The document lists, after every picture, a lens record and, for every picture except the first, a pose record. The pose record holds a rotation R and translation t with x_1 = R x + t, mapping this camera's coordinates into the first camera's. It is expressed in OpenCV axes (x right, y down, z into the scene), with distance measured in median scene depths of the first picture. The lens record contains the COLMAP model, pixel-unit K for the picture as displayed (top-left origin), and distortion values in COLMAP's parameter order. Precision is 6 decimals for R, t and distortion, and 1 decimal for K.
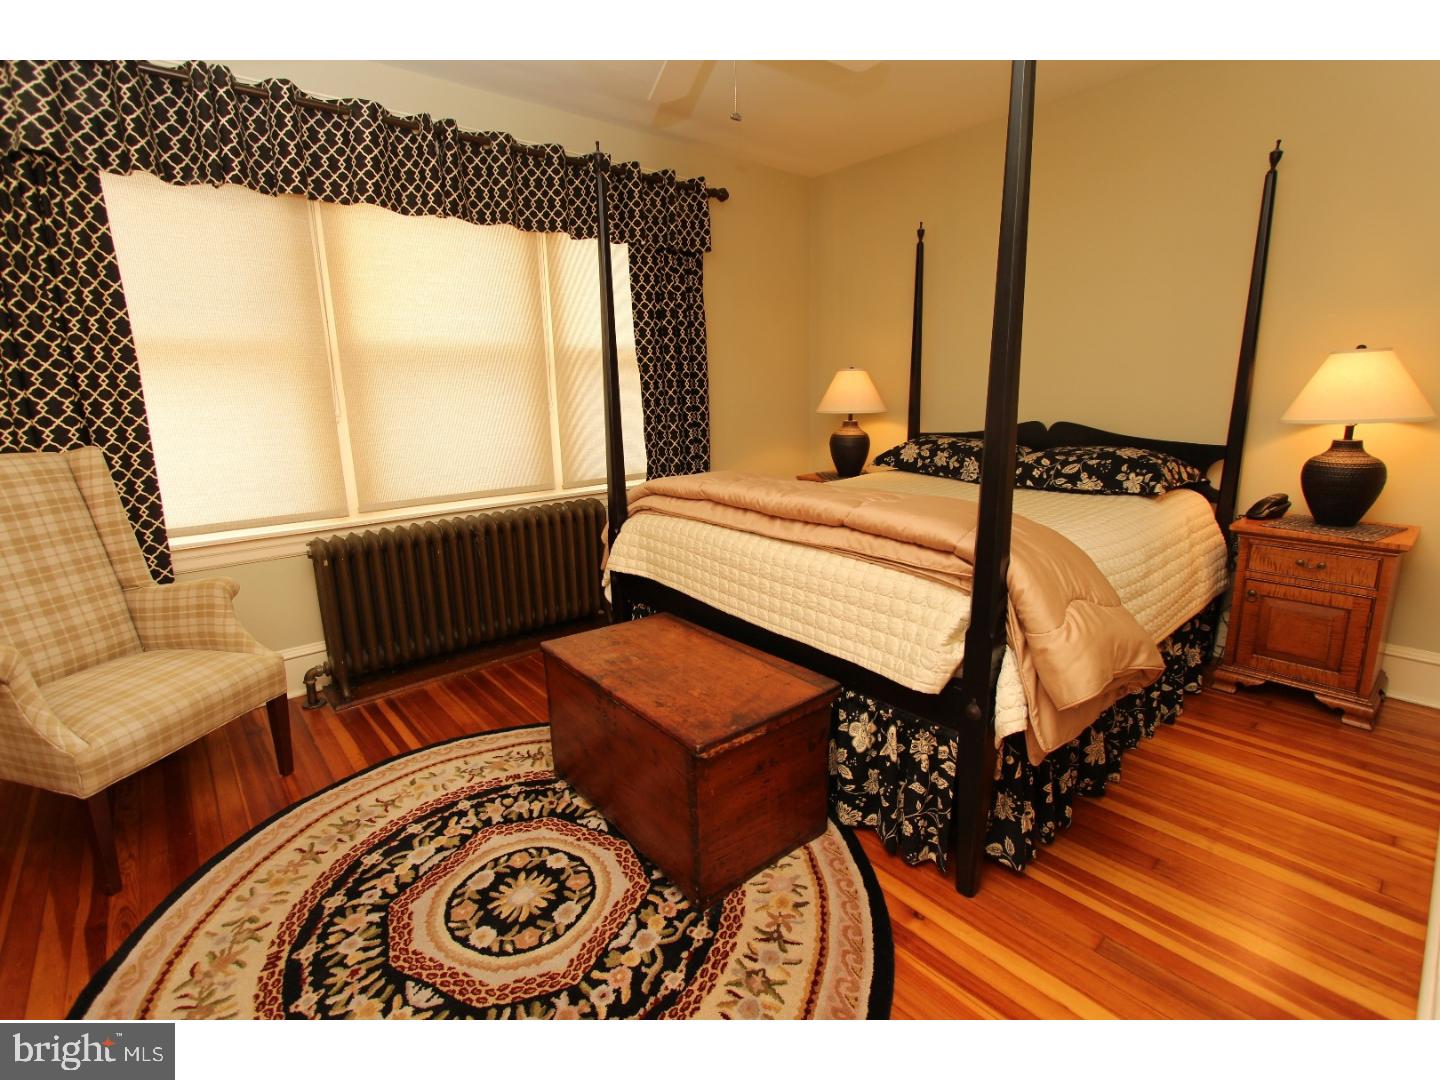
lens RADIAL K [[667.0, 0, 716.5], [0, 667.0, 524.9], [0, 0, 1]] dist [-0.009194, -0.000660]
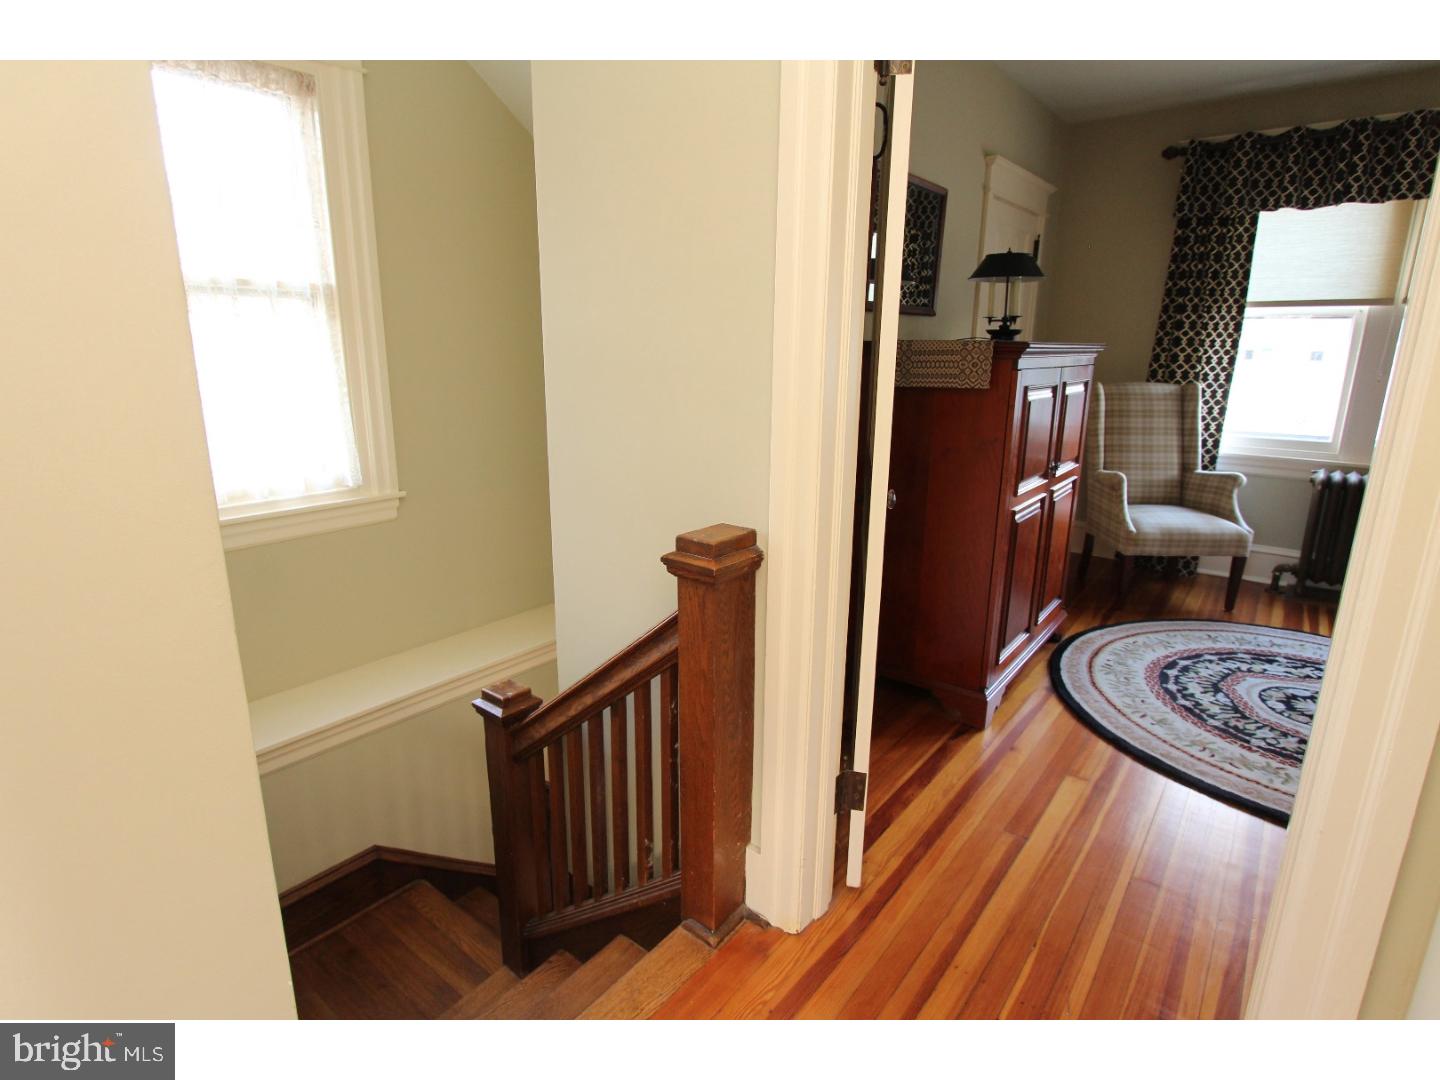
lens RADIAL K [[740.2, 0, 720.0], [0, 740.2, 540.0], [0, 0, 1]] dist [-0.012712, 0.000028]
pose [[0.198159, 0.269075, -0.942514, 0.839804], [-0.211073, 0.950736, 0.227045, 0.114665], [0.957174, 0.153948, 0.245191, -0.687013]]
